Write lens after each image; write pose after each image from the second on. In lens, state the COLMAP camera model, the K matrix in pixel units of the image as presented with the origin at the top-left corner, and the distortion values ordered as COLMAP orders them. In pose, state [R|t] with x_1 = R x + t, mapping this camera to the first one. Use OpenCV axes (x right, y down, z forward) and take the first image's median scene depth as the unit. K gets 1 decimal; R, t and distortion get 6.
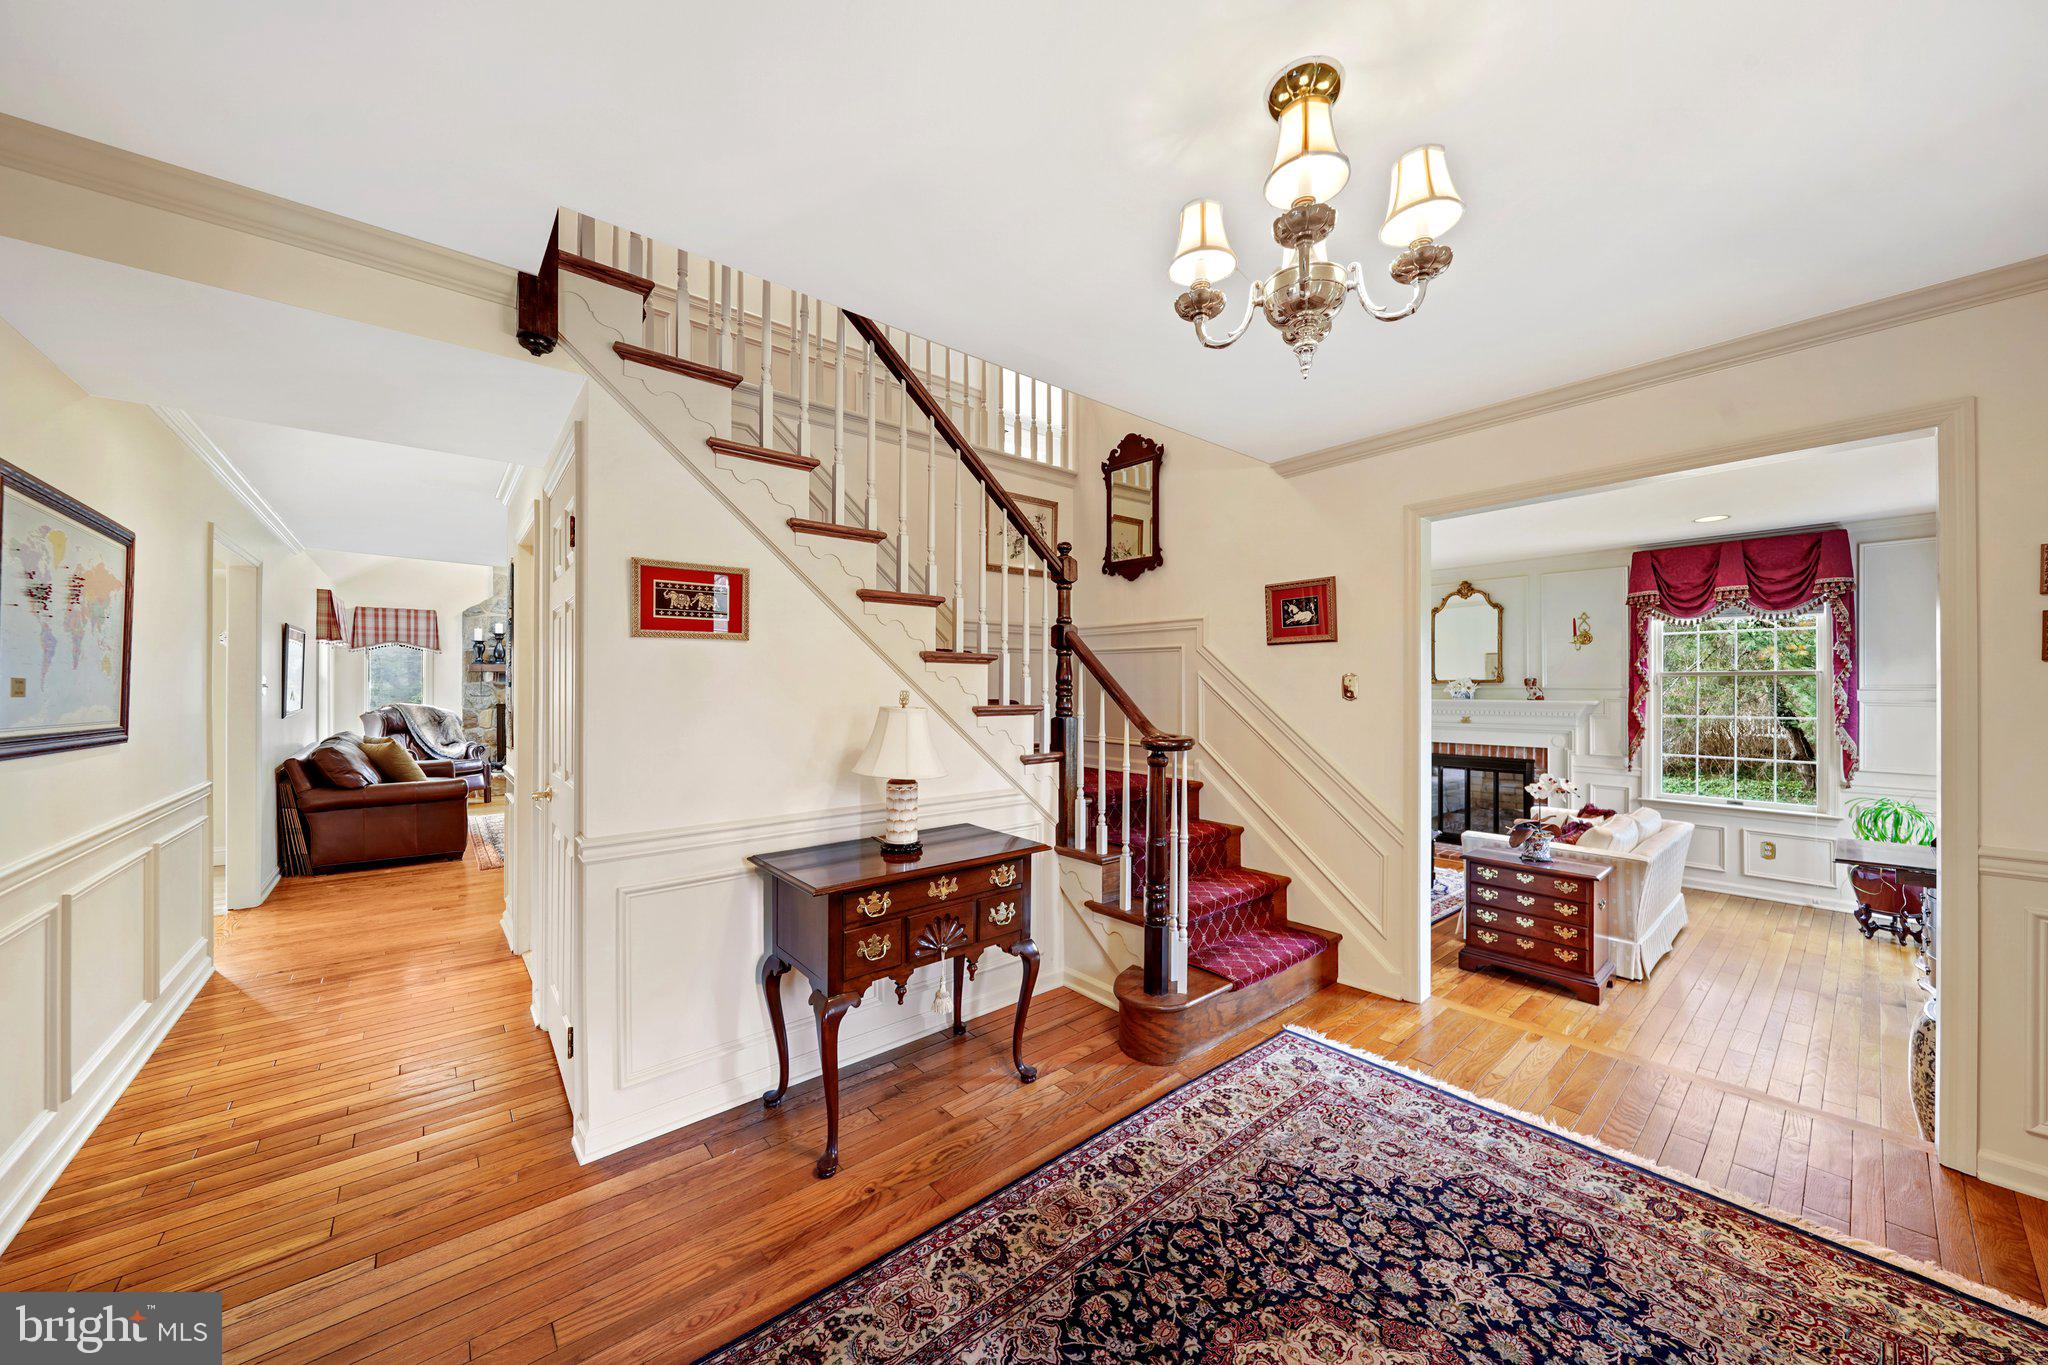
lens RADIAL K [[713.7, 0, 1024.0], [0, 713.7, 682.5], [0, 0, 1]] dist [-0.007048, 0.000212]
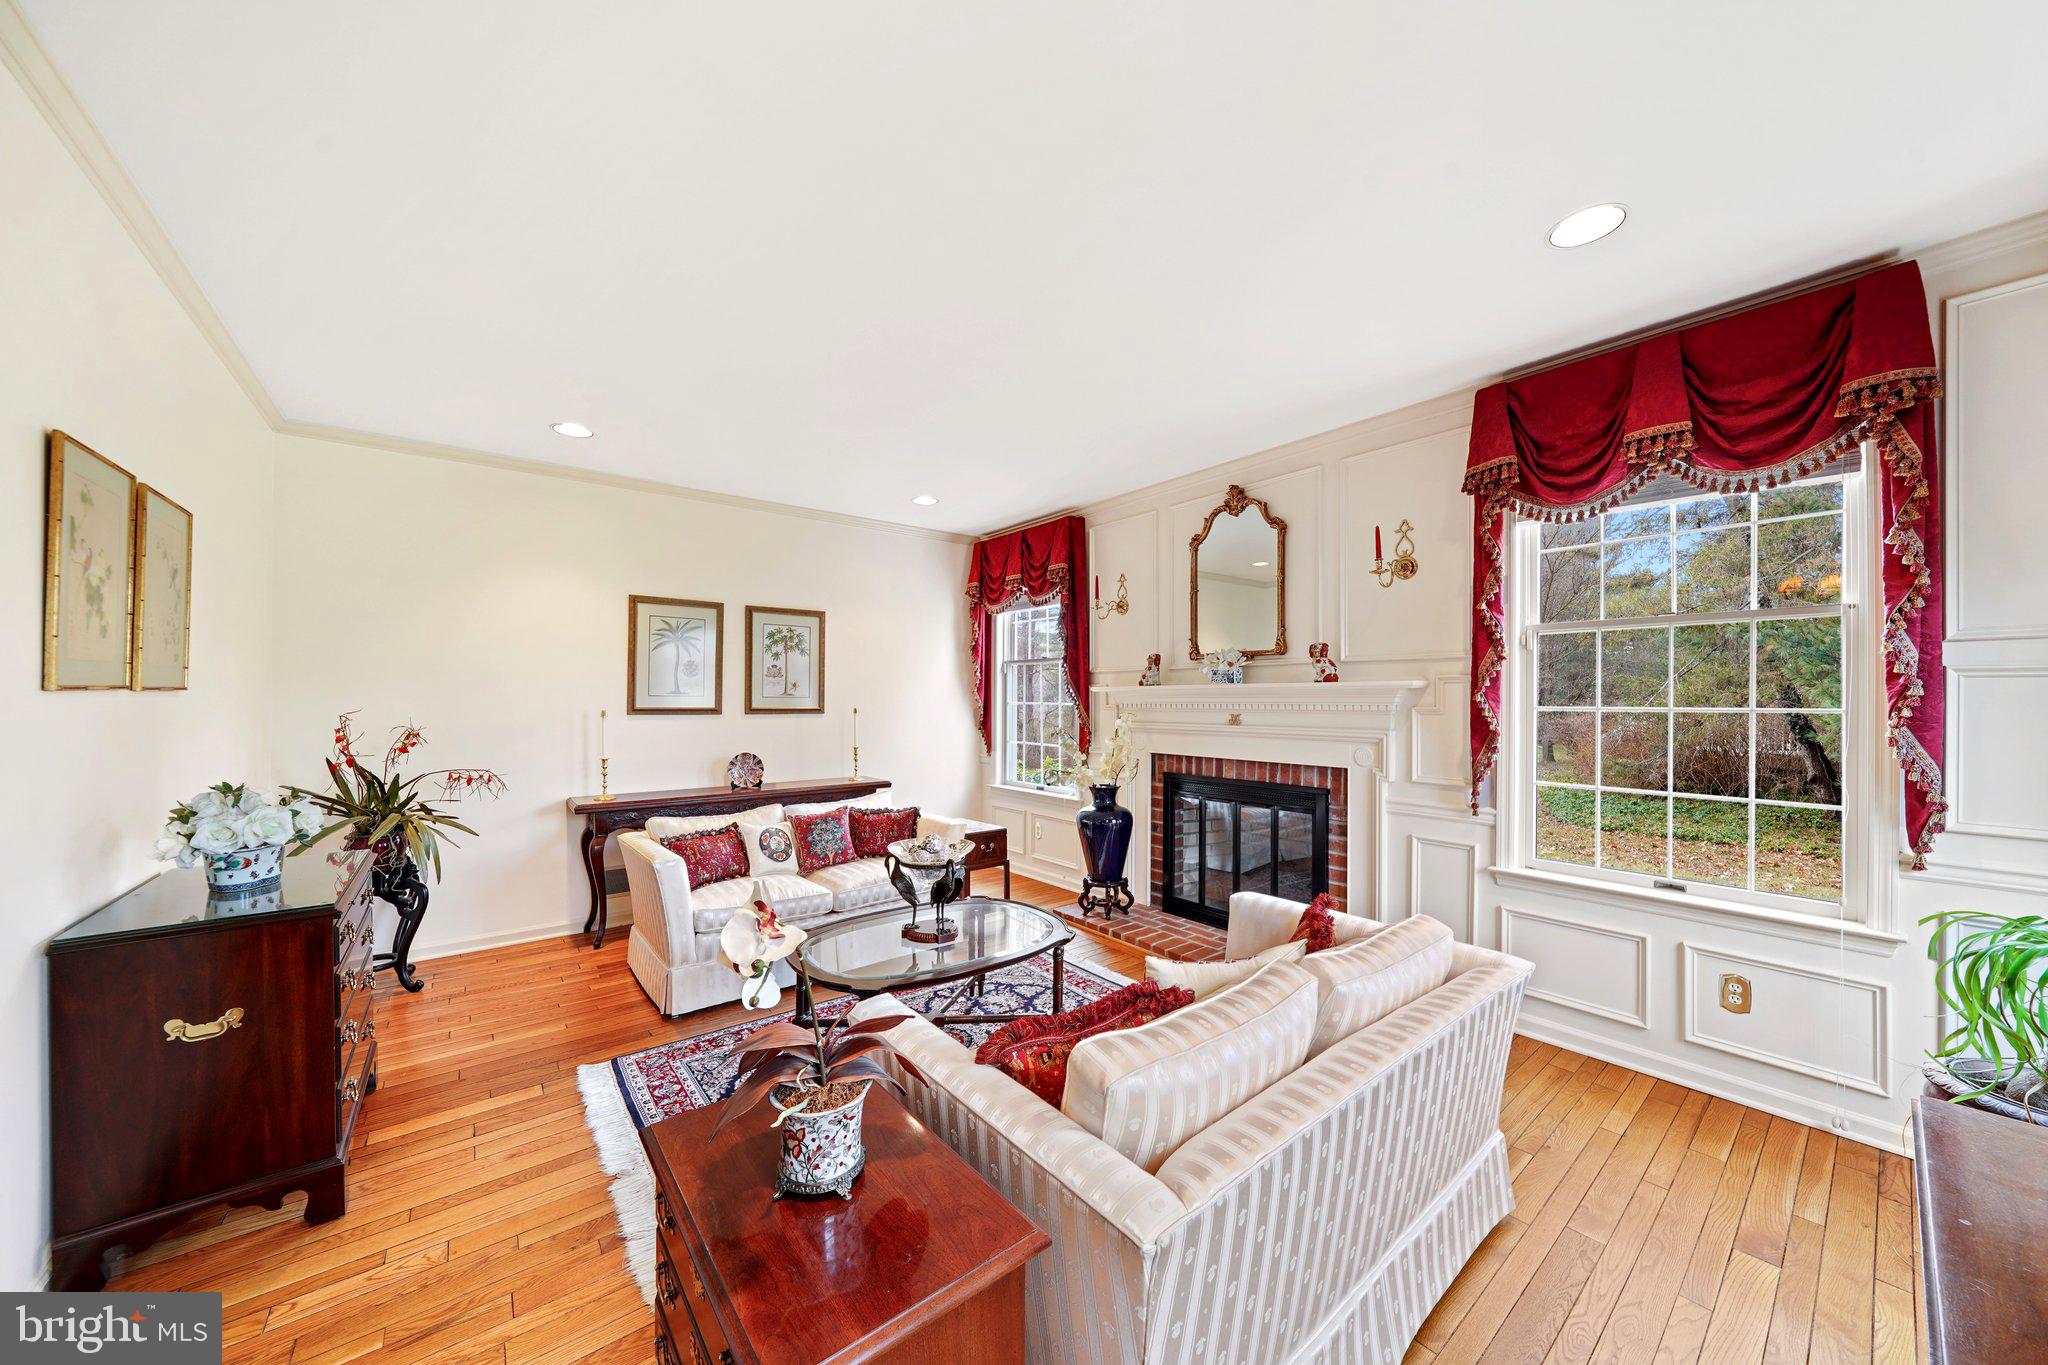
lens RADIAL K [[713.7, 0, 1010.7], [0, 713.7, 693.8], [0, 0, 1]] dist [-0.007048, 0.000212]
pose [[0.999629, 0.002414, -0.027145, 0.618680], [-0.002424, 0.999997, -0.000347, 0.043556], [0.027144, 0.000413, 0.999631, 0.550384]]
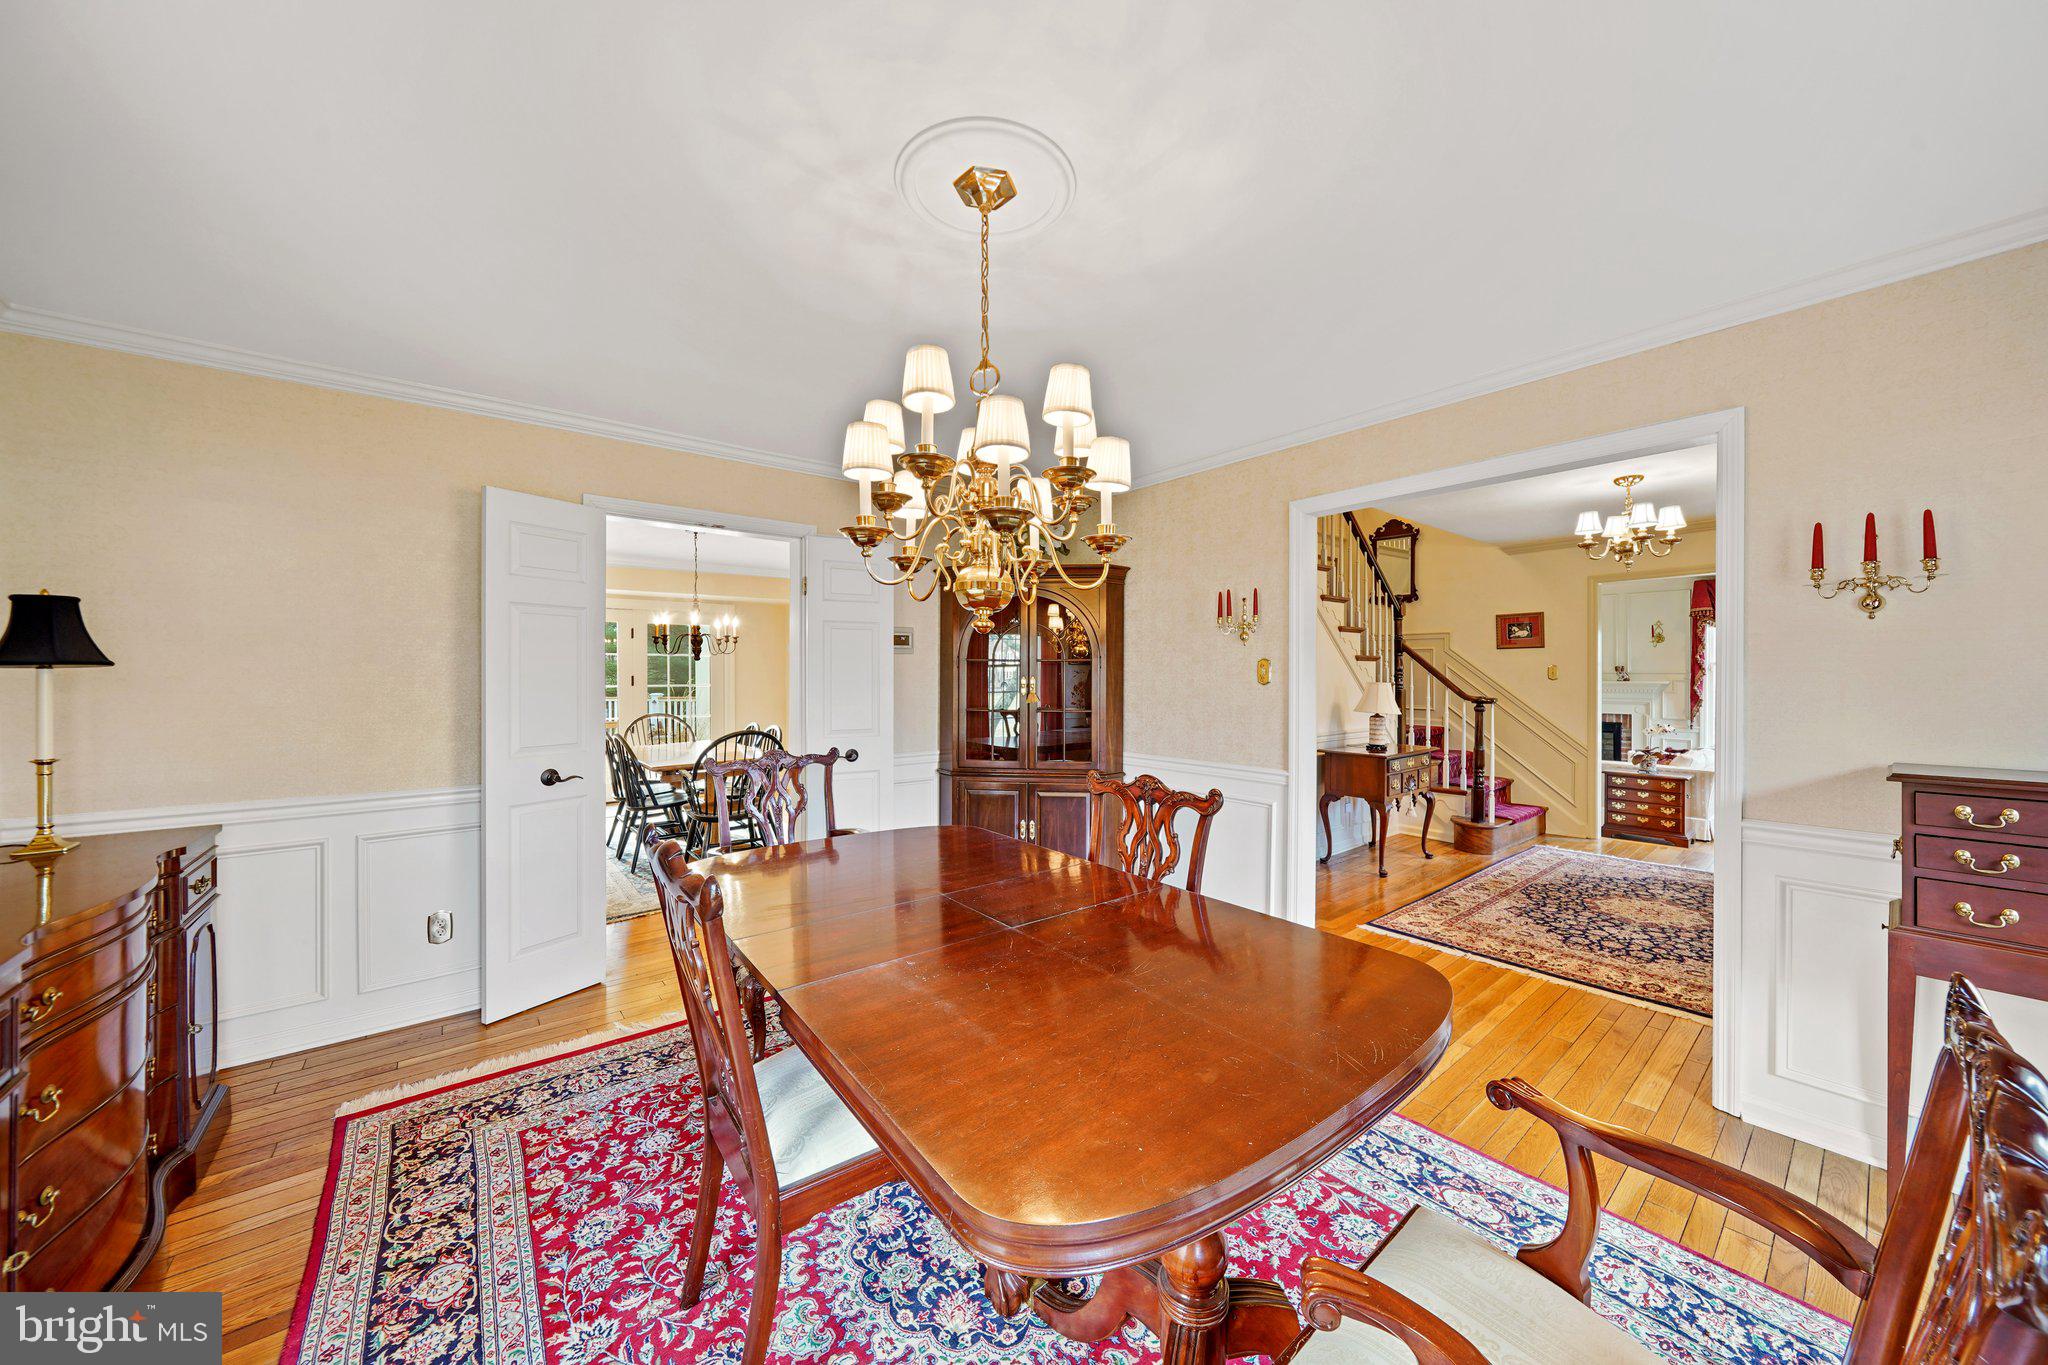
lens RADIAL K [[713.7, 0, 1020.5], [0, 713.7, 675.3], [0, 0, 1]] dist [-0.007048, 0.000212]
pose [[0.999829, -0.003064, -0.018229, -0.612102], [0.003222, 0.999958, 0.008619, -0.004987], [0.018202, -0.008676, 0.999797, -0.594573]]
